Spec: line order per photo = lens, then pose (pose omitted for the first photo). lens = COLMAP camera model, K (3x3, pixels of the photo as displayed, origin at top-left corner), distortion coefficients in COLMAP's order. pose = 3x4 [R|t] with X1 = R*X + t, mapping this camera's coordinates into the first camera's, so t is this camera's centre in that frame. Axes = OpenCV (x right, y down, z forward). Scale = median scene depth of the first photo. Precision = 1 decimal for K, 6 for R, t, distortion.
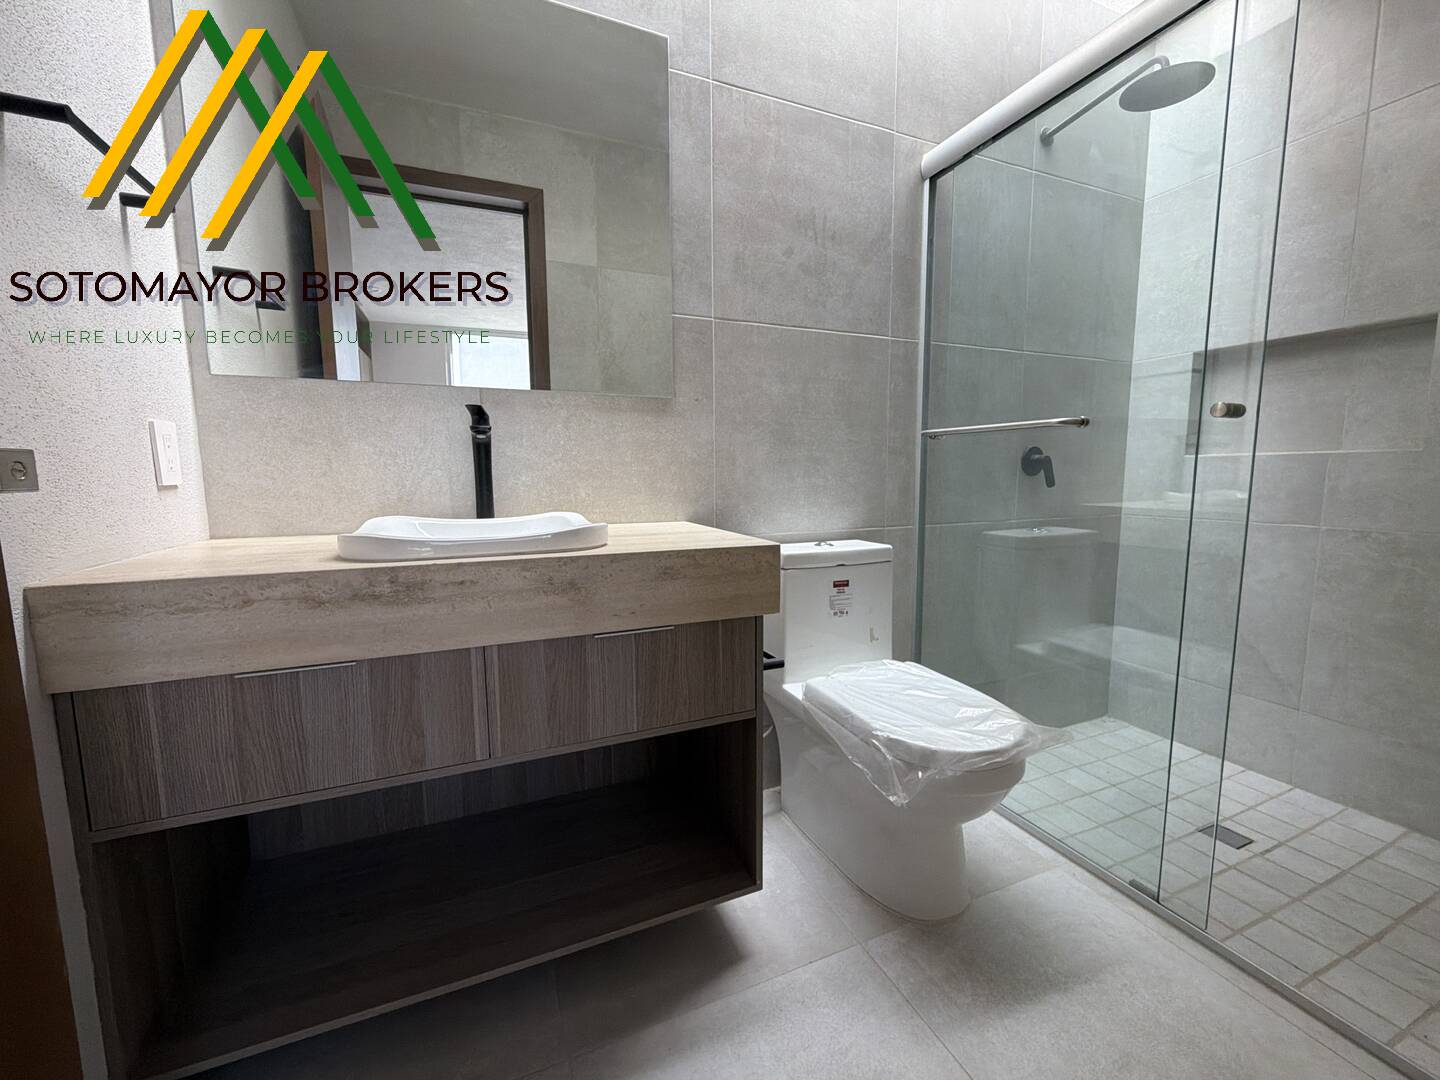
lens RADIAL K [[575.0, 0, 718.4], [0, 575.0, 538.4], [0, 0, 1]] dist [0.000550, -0.000239]
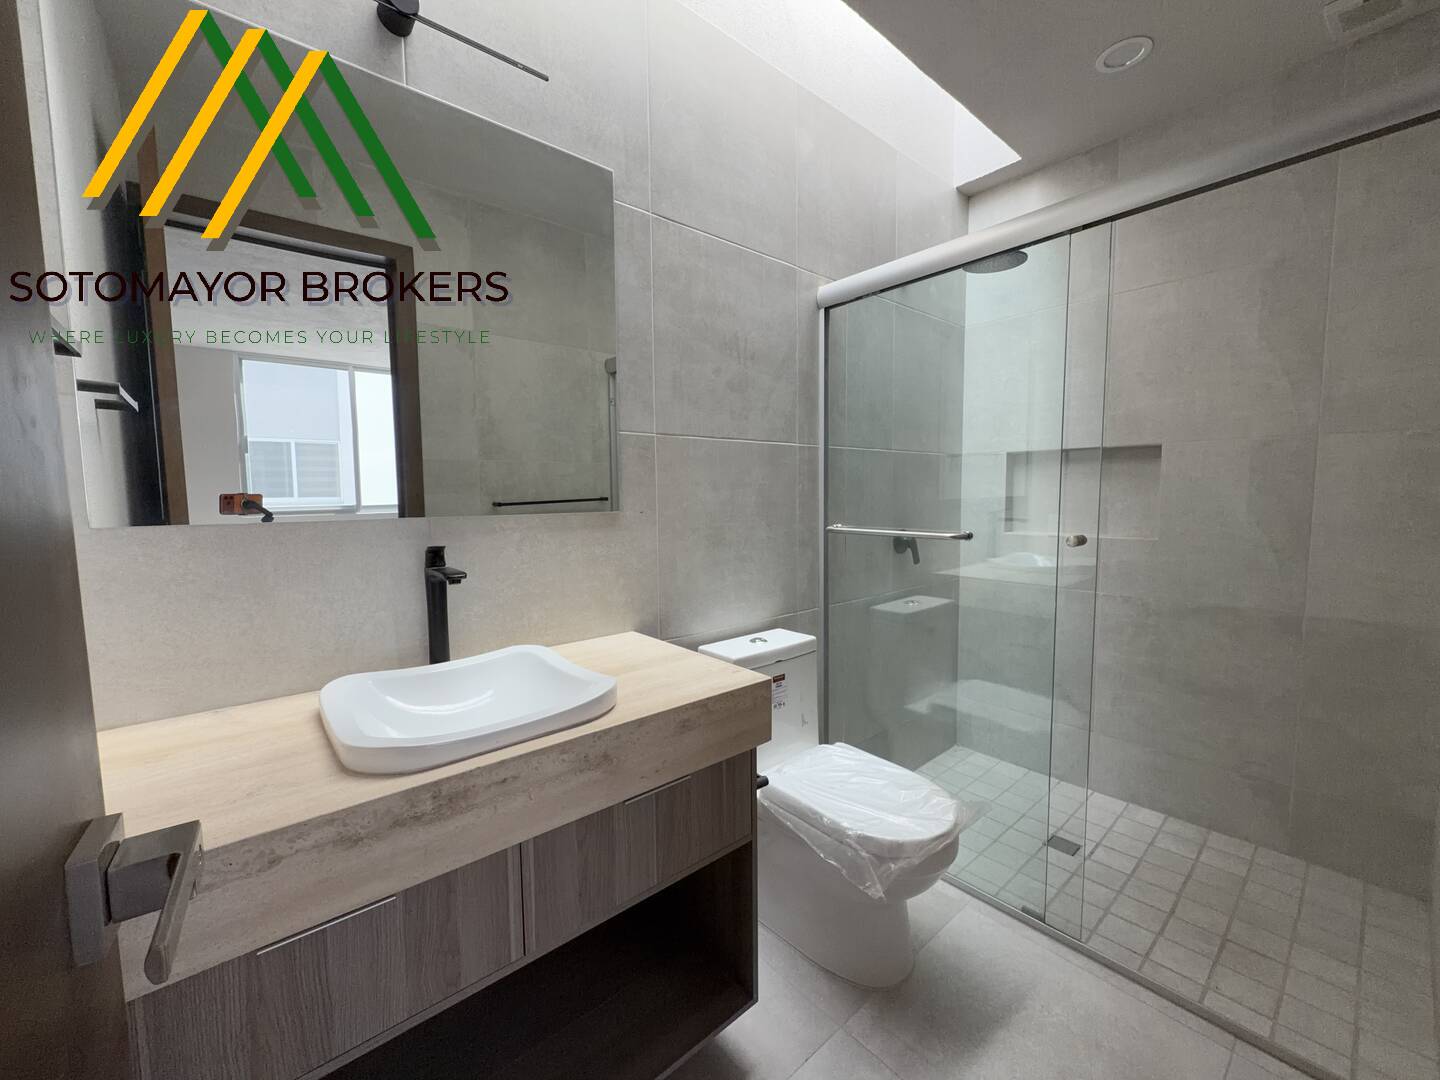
lens RADIAL K [[575.0, 0, 717.4], [0, 575.0, 538.6], [0, 0, 1]] dist [0.000550, -0.000239]
pose [[0.954242, -0.028796, 0.297646, -0.215647], [0.039545, 0.998763, -0.030153, -0.158157], [-0.296409, 0.040544, 0.954200, -0.015044]]
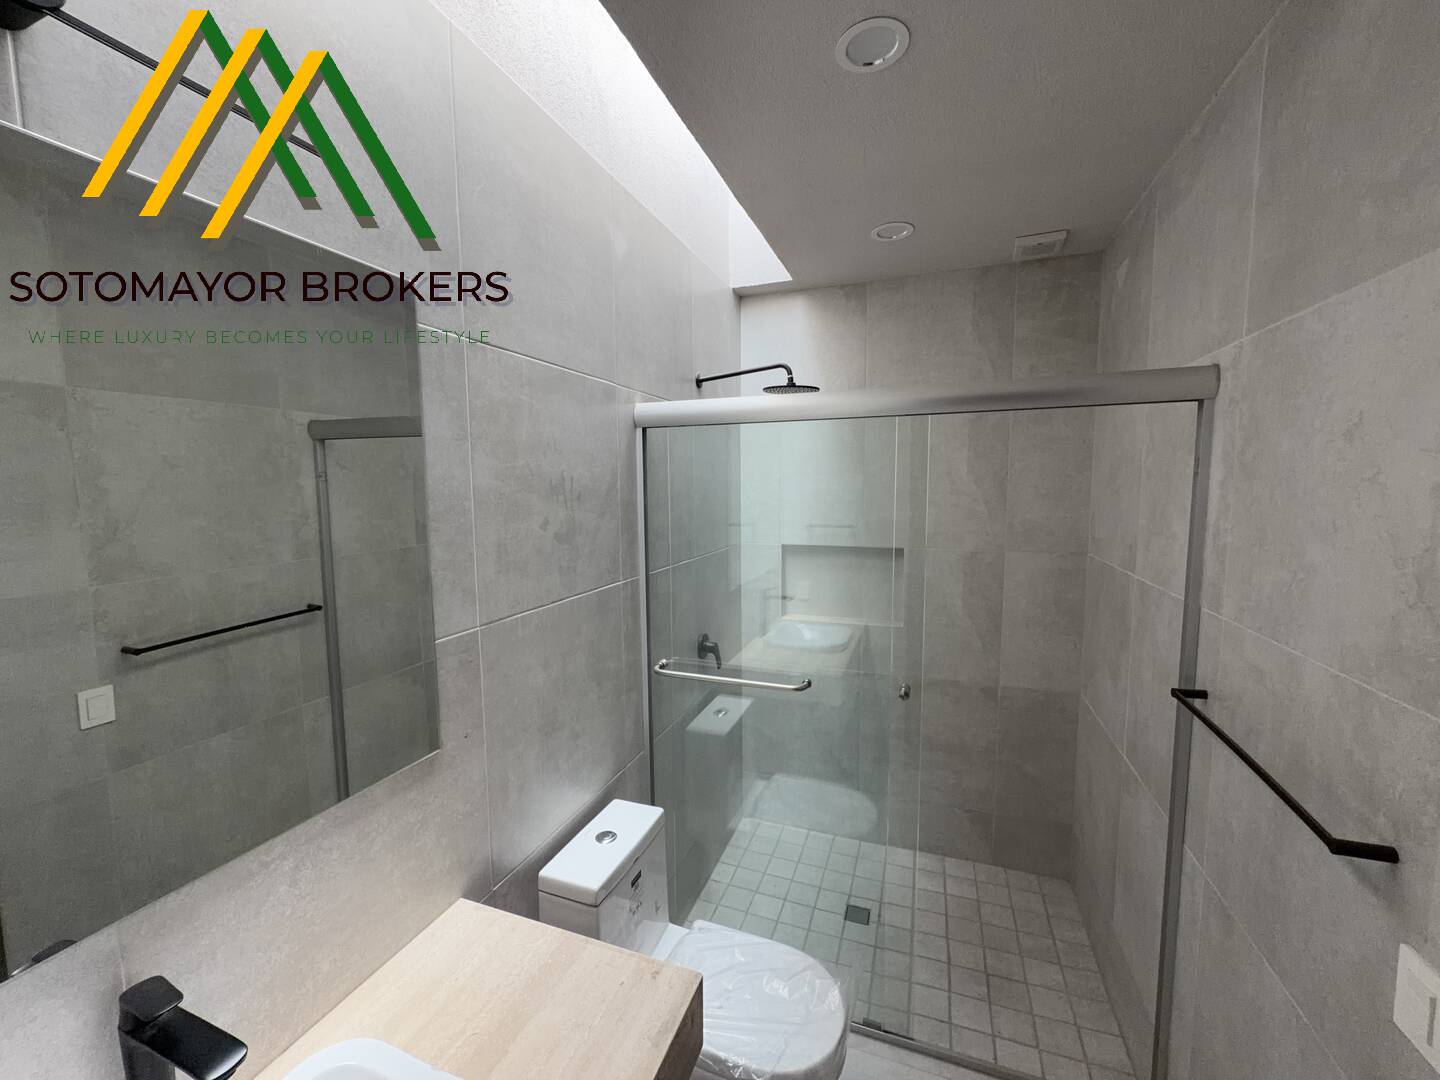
lens RADIAL K [[575.0, 0, 715.7], [0, 575.0, 538.5], [0, 0, 1]] dist [0.000550, -0.000239]
pose [[0.689264, -0.070992, 0.721024, -0.340850], [0.088261, 0.996003, 0.013693, -0.483937], [-0.719114, 0.054200, 0.692775, 0.222450]]
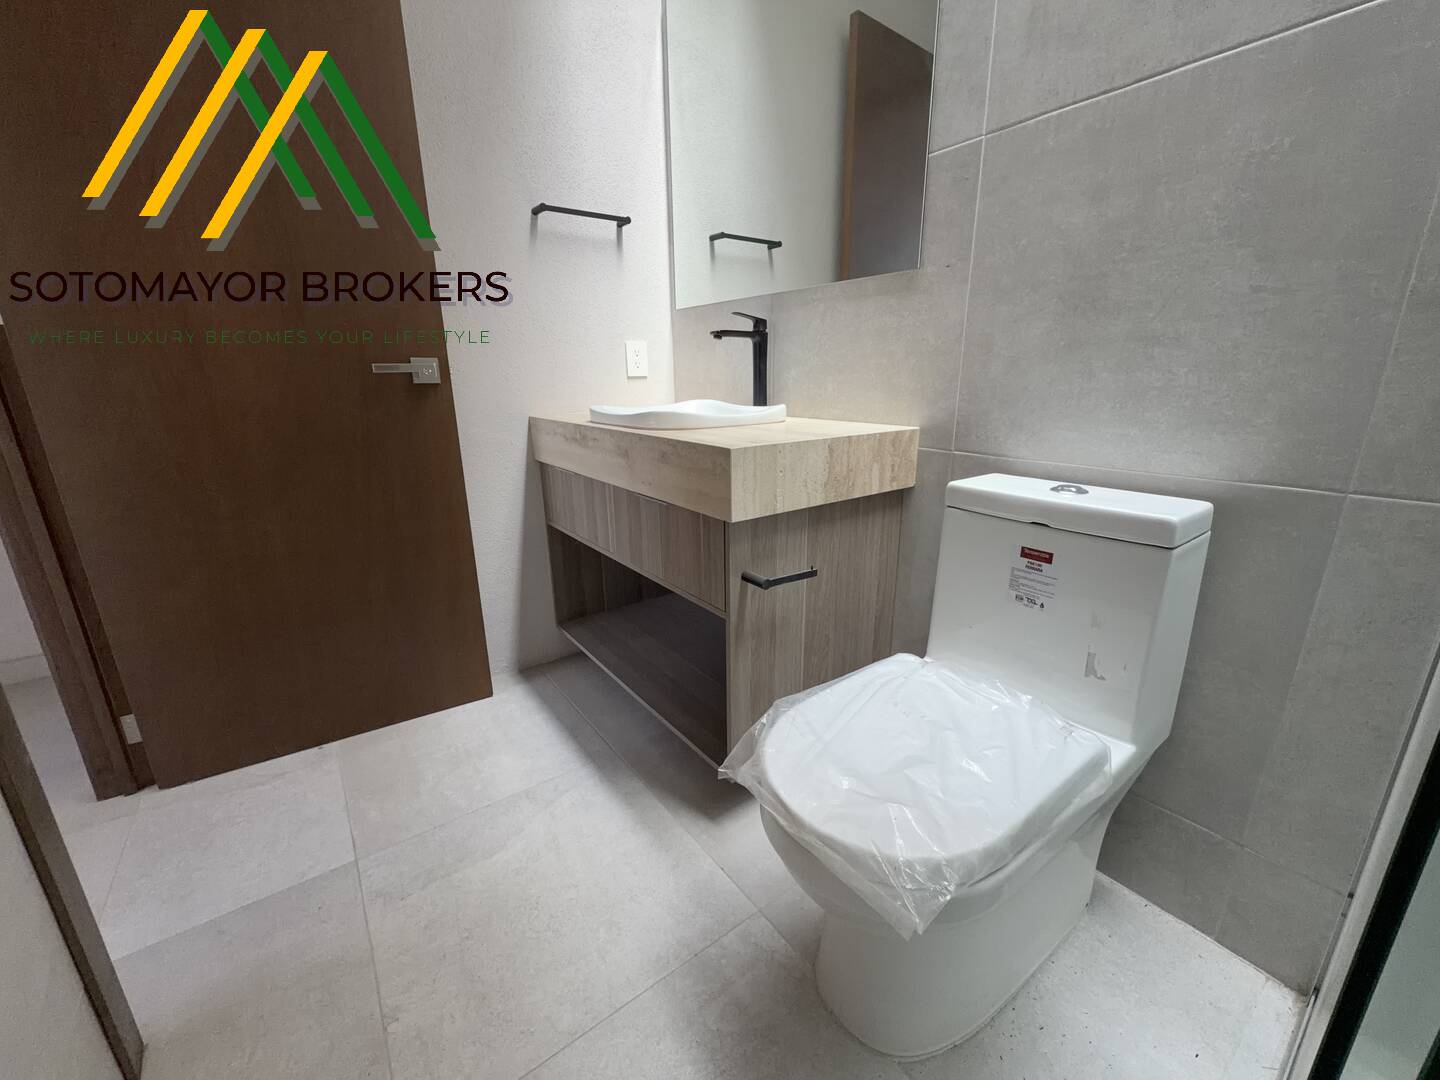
lens RADIAL K [[575.0, 0, 717.5], [0, 575.0, 538.6], [0, 0, 1]] dist [0.000550, -0.000239]
pose [[0.231259, 0.270378, -0.934567, 0.699054], [-0.099800, 0.962132, 0.253657, -0.057173], [0.967760, 0.034609, 0.249486, 0.530821]]
